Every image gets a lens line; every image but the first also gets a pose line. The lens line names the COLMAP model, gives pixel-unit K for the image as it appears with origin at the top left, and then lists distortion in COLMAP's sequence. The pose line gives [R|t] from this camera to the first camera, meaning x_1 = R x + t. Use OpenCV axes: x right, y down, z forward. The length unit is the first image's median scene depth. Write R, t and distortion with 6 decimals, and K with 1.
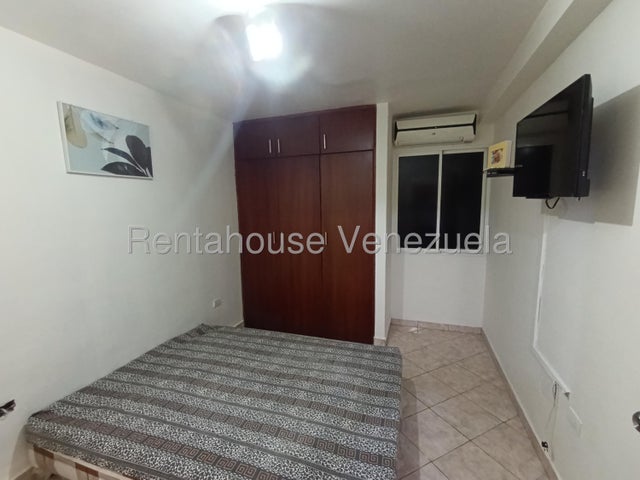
lens RADIAL K [[294.1, 0, 317.0], [0, 294.1, 243.7], [0, 0, 1]] dist [-0.026130, 0.014694]
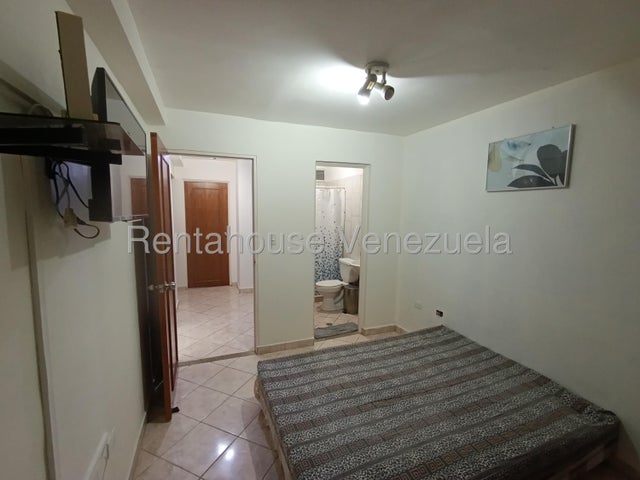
lens RADIAL K [[294.1, 0, 317.0], [0, 294.1, 243.7], [0, 0, 1]] dist [-0.026130, 0.014694]
pose [[-0.761344, 0.088416, -0.642292, 0.646166], [-0.087296, 0.967657, 0.236682, -0.235997], [0.642445, 0.236266, -0.729001, 1.406260]]
